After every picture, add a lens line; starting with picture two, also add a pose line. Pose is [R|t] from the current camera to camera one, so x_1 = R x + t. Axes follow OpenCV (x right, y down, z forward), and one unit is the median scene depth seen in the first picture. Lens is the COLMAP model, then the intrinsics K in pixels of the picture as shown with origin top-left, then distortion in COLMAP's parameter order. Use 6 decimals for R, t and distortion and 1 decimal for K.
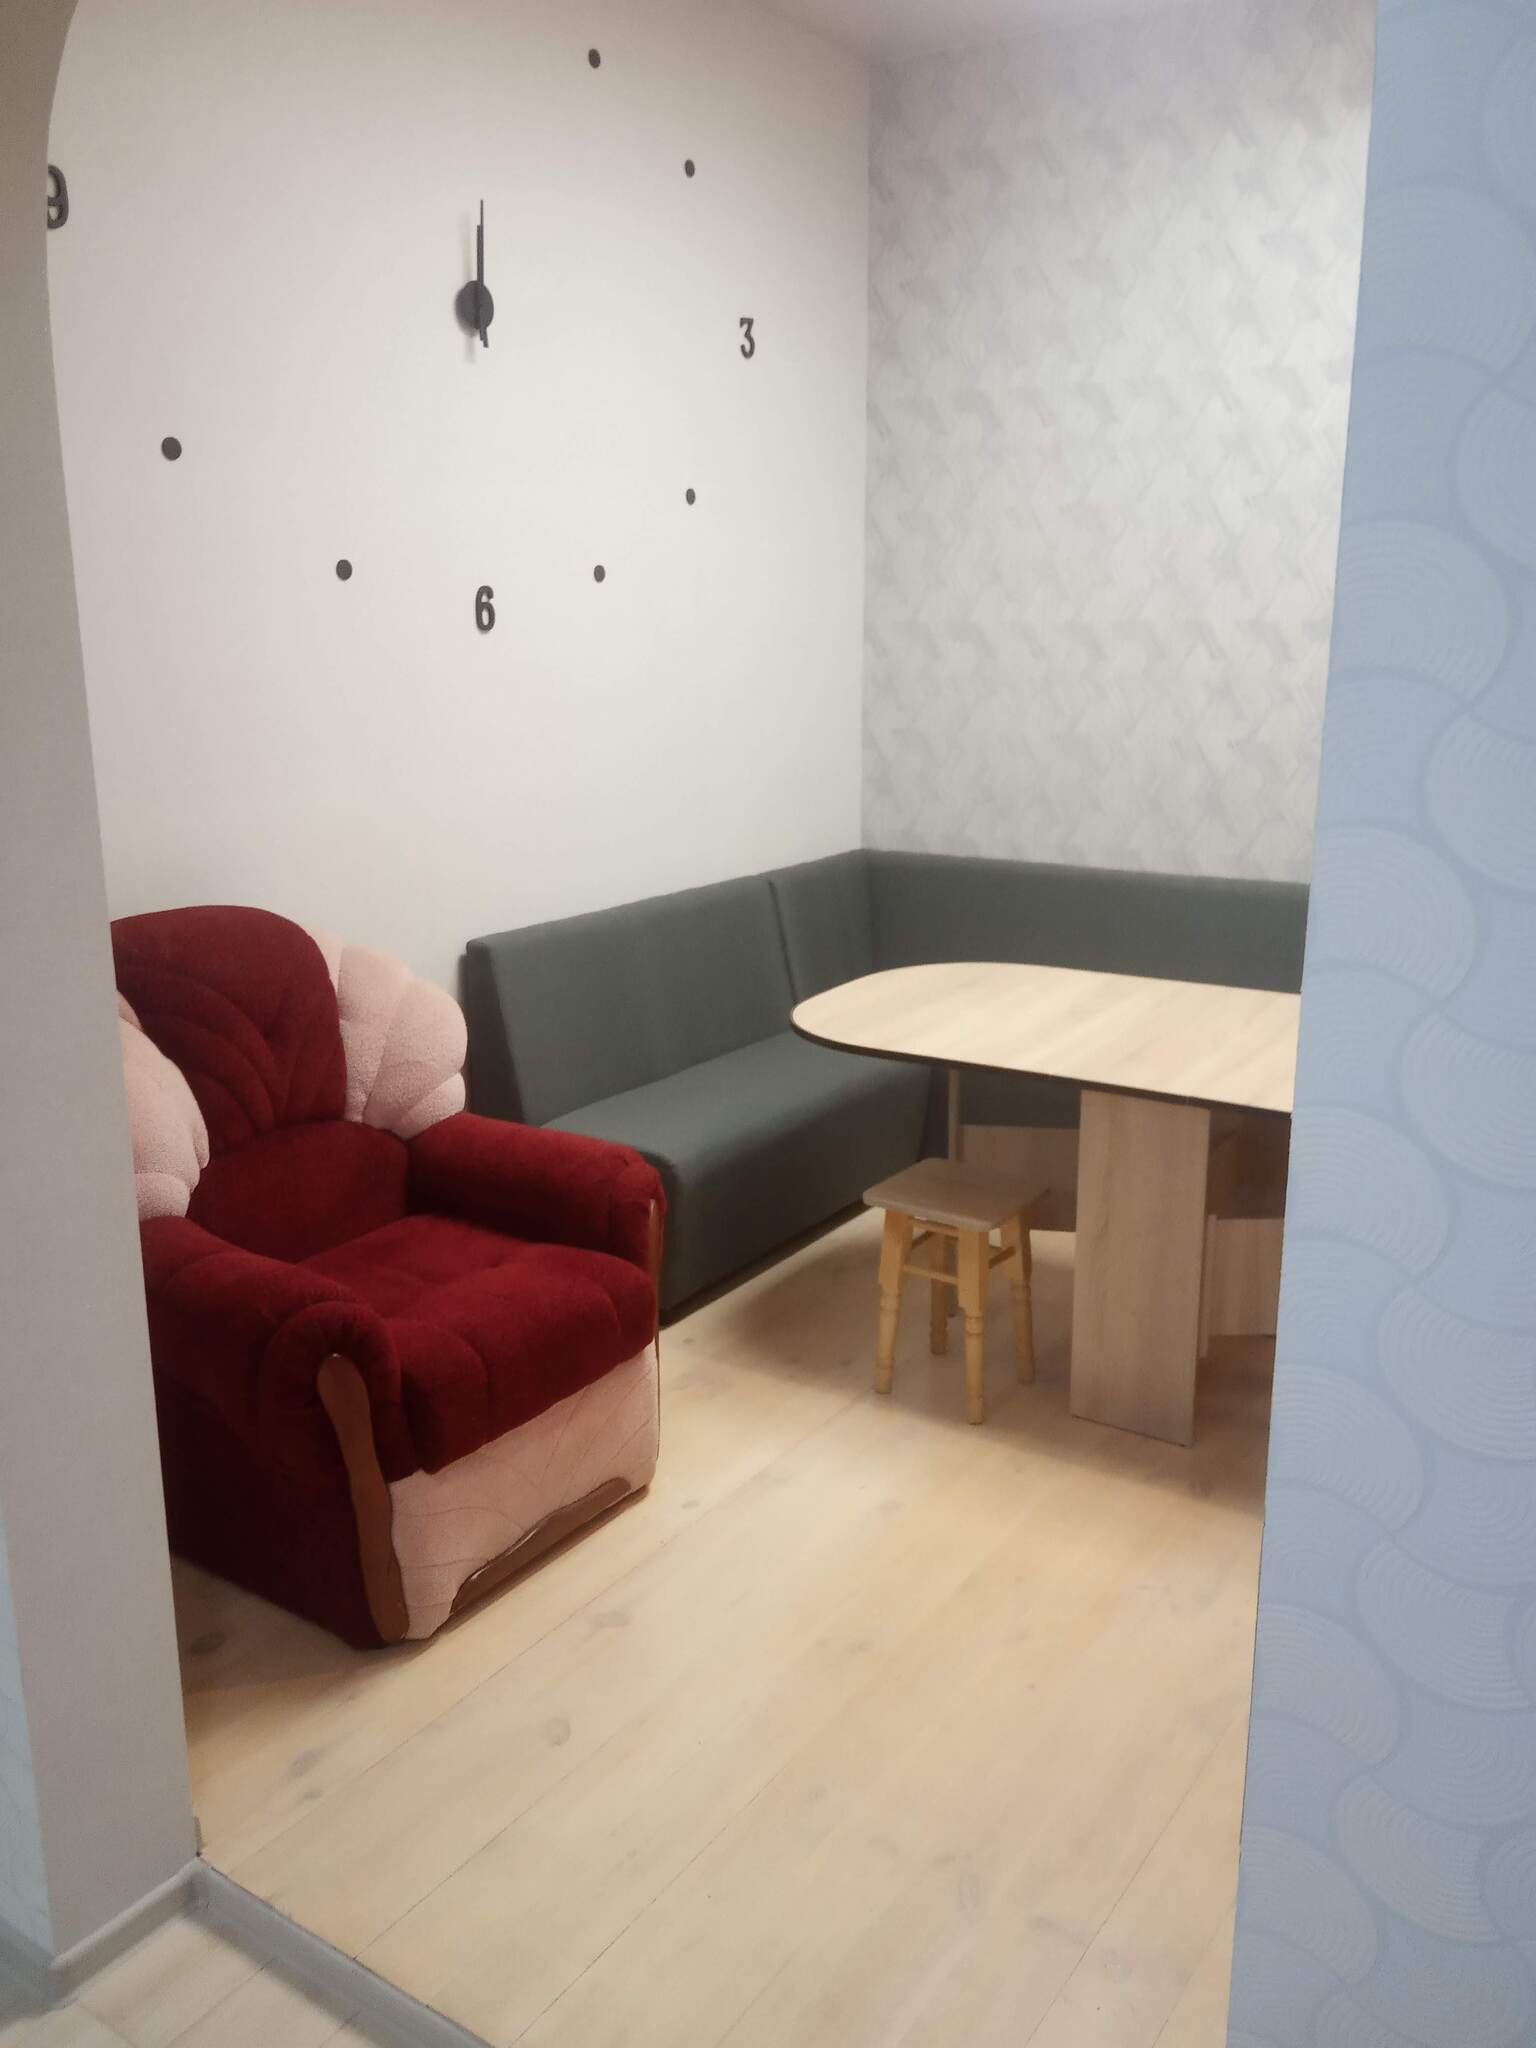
lens RADIAL K [[1669.4, 0, 760.3], [0, 1669.4, 1009.1], [0, 0, 1]] dist [0.088758, -0.131712]
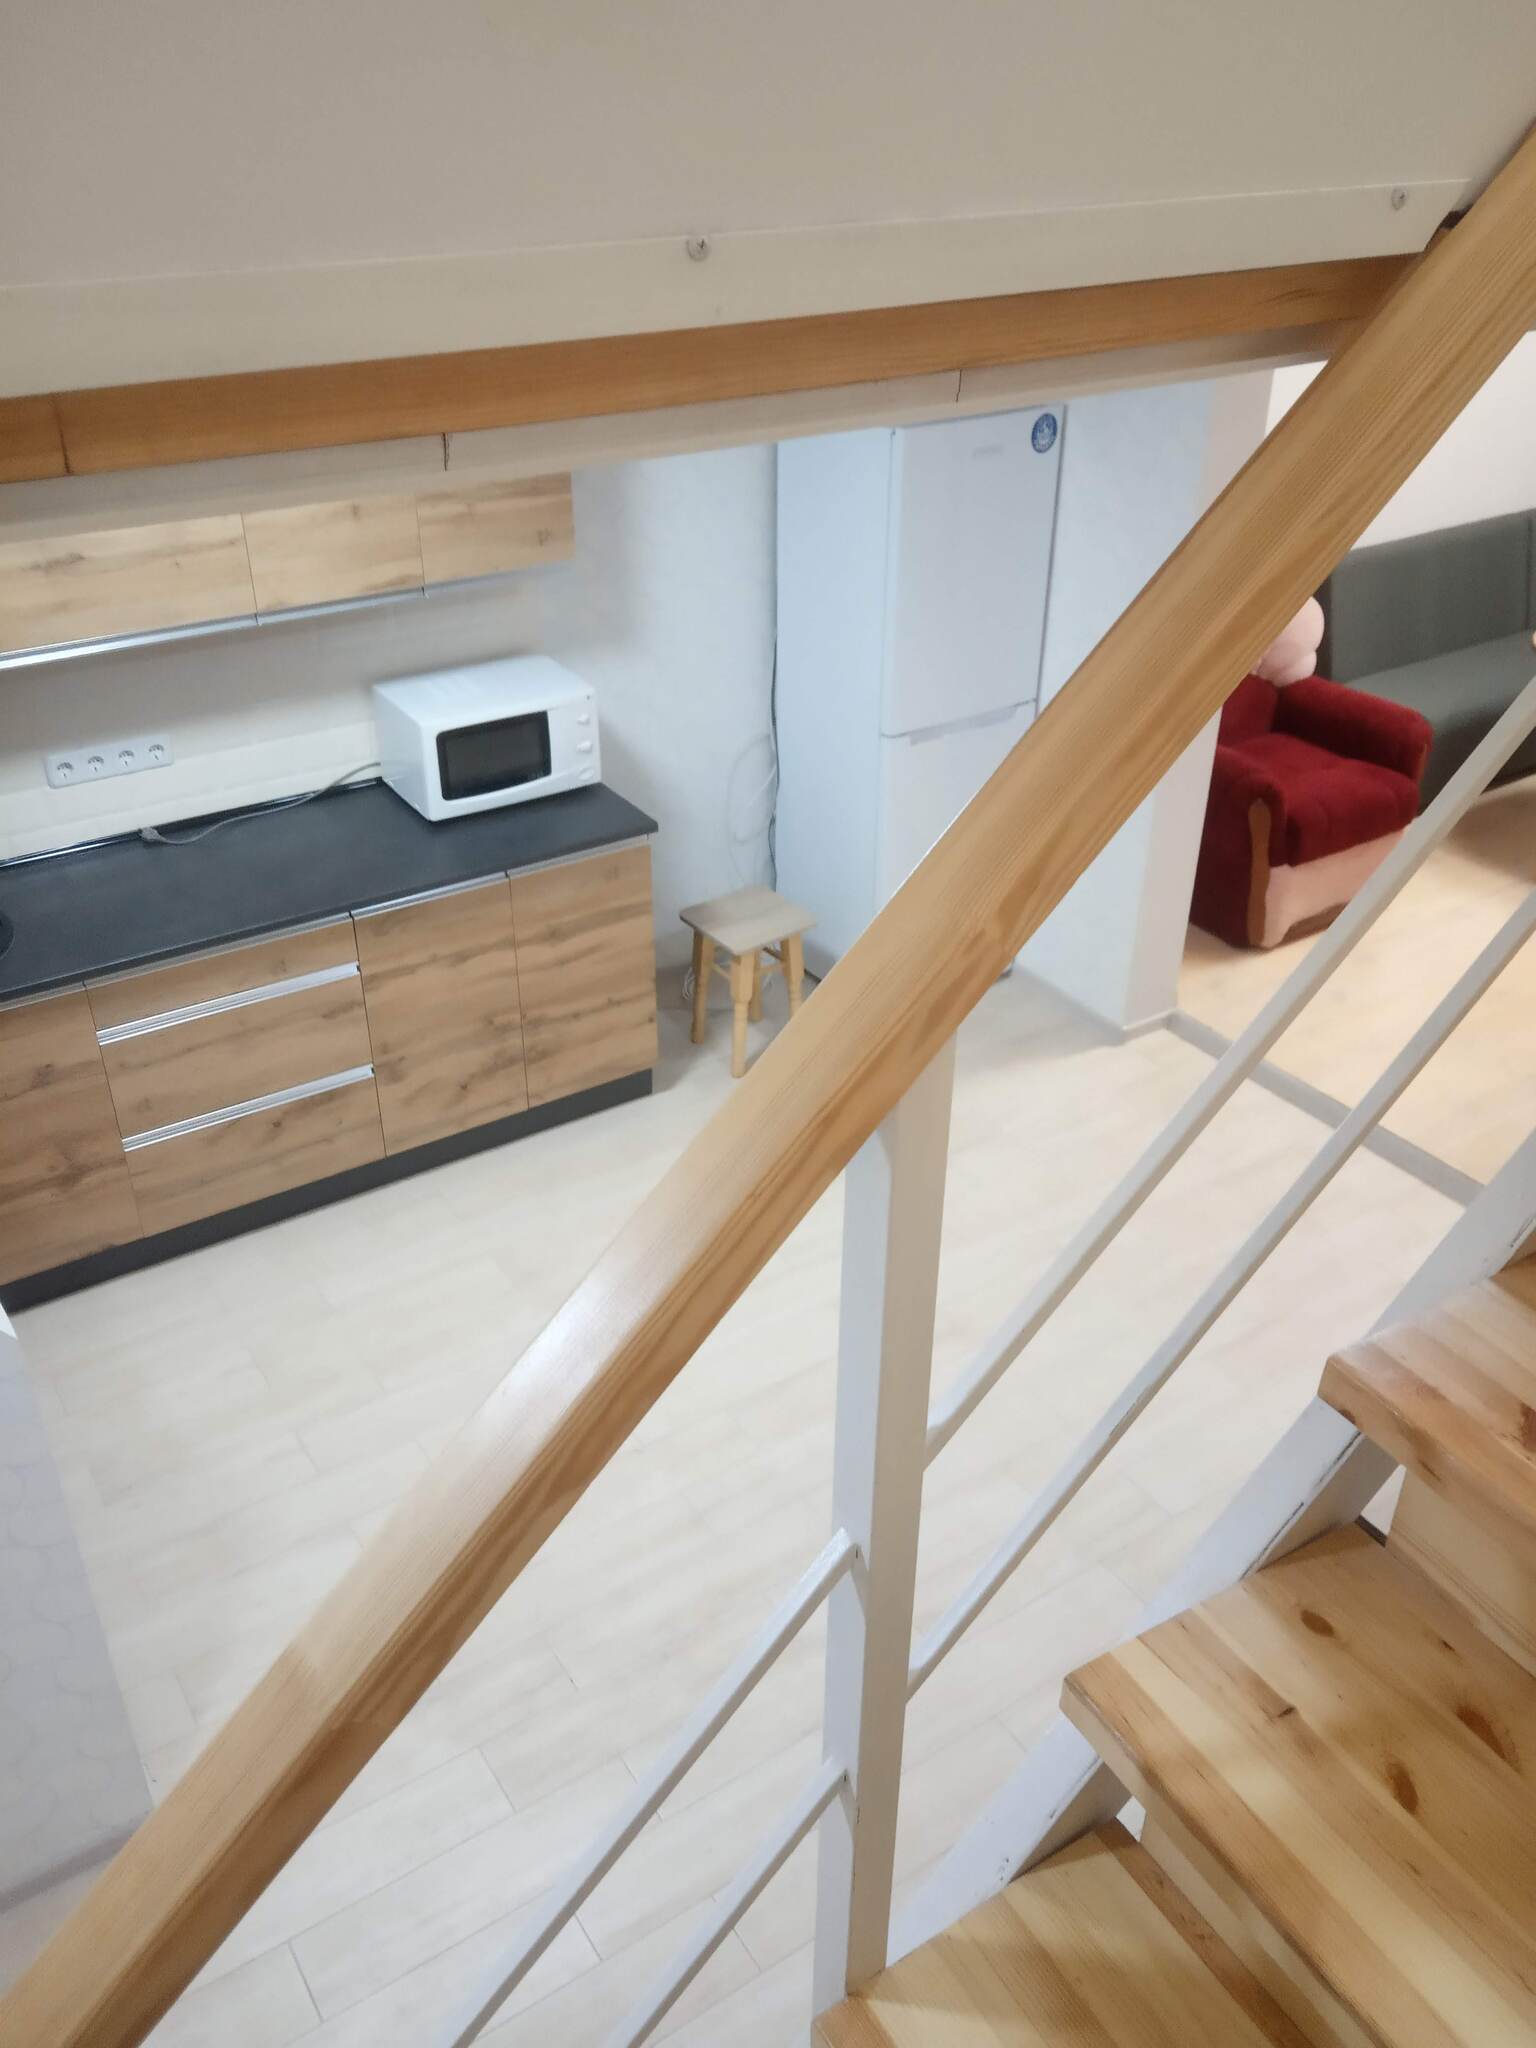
lens RADIAL K [[1669.4, 0, 785.8], [0, 1669.4, 1037.0], [0, 0, 1]] dist [0.088758, -0.131712]
pose [[0.933359, 0.195925, -0.300756, -0.101690], [-0.096288, 0.943846, 0.316043, -0.091225], [0.345788, -0.266022, 0.899813, -0.913799]]
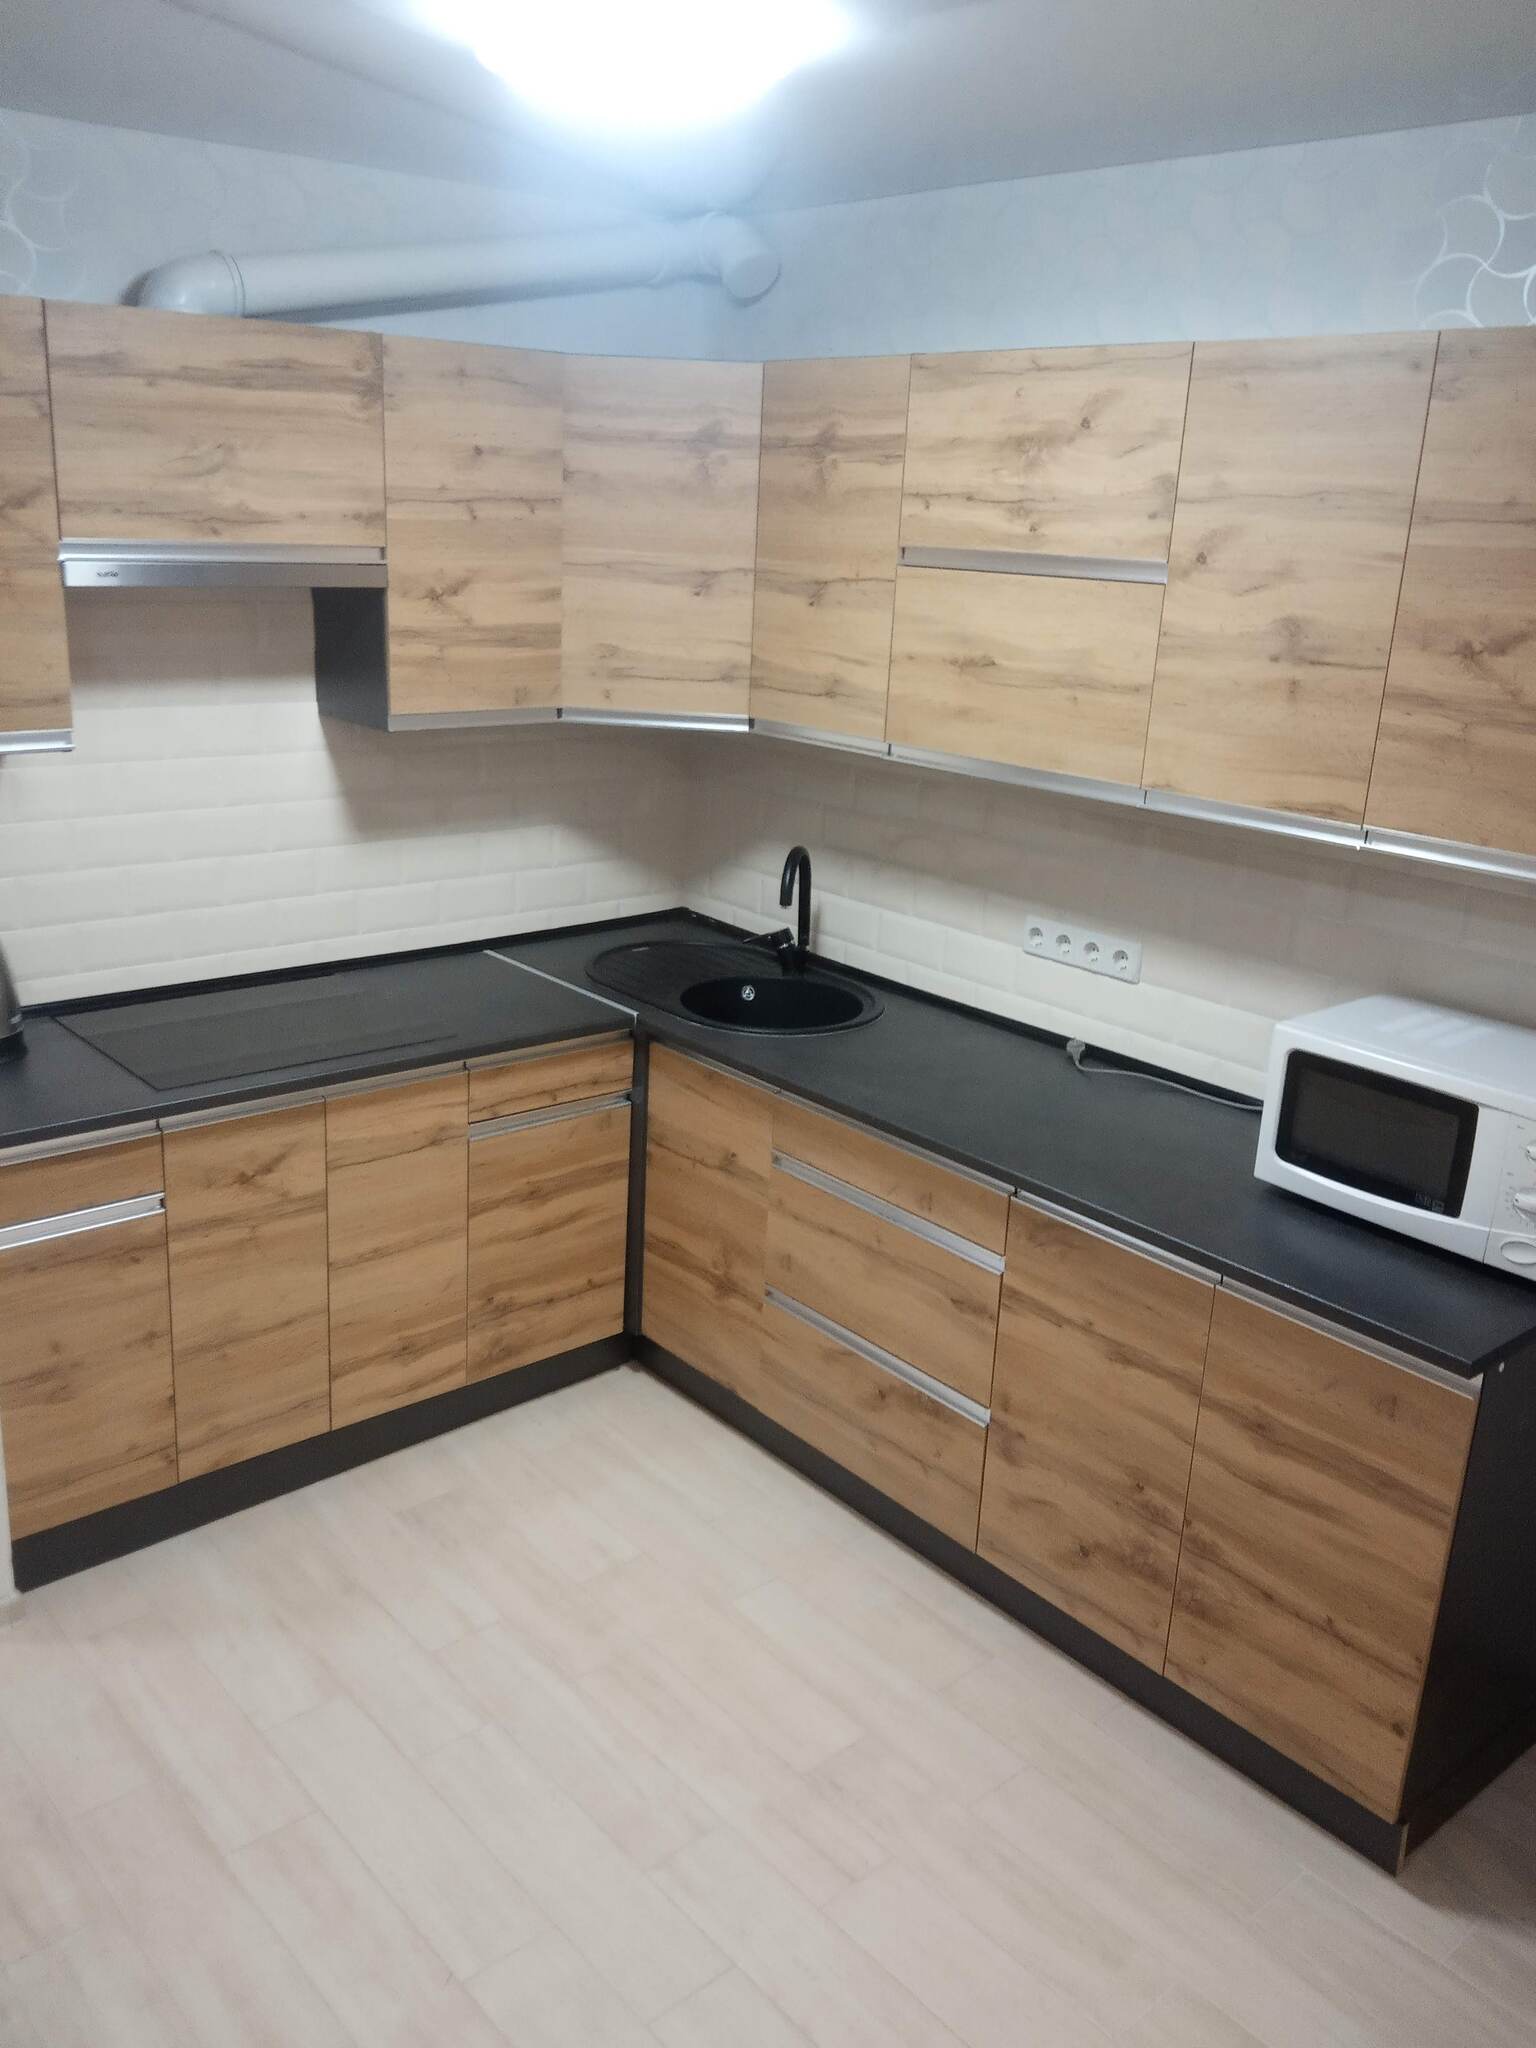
lens RADIAL K [[1669.4, 0, 765.8], [0, 1669.4, 1027.0], [0, 0, 1]] dist [0.088758, -0.131712]
pose [[-0.245811, 0.277239, -0.928825, 0.038746], [-0.278927, 0.897465, 0.341696, -0.095712], [0.928319, 0.343067, -0.143278, 0.136000]]
